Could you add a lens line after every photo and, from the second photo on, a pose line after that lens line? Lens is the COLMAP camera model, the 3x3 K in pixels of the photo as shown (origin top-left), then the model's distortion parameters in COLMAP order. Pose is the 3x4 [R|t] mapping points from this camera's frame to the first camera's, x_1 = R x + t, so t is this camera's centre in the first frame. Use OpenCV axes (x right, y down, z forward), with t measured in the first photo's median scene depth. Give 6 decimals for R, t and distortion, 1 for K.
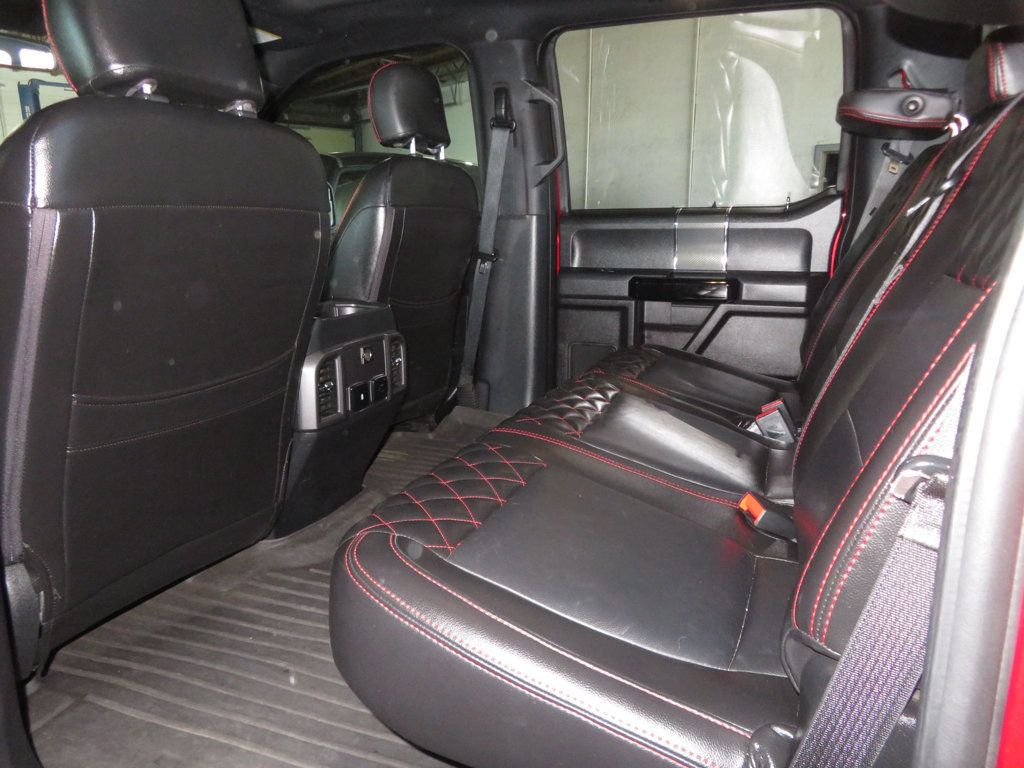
lens RADIAL K [[747.3, 0, 508.3], [0, 747.3, 382.3], [0, 0, 1]] dist [-0.014749, 0.008635]
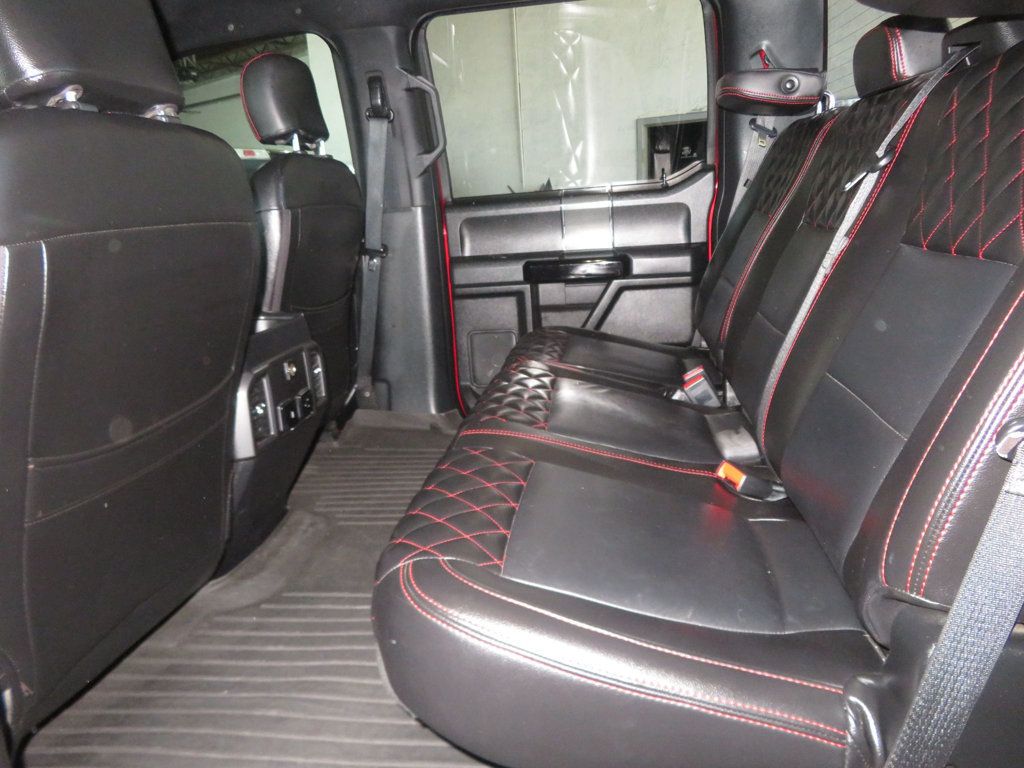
lens RADIAL K [[747.3, 0, 508.3], [0, 747.3, 382.3], [0, 0, 1]] dist [-0.014749, 0.008635]
pose [[0.969289, -0.116671, 0.216485, -0.100539], [0.111718, 0.993123, 0.035023, -0.017957], [-0.219082, -0.009762, 0.975658, 0.020189]]
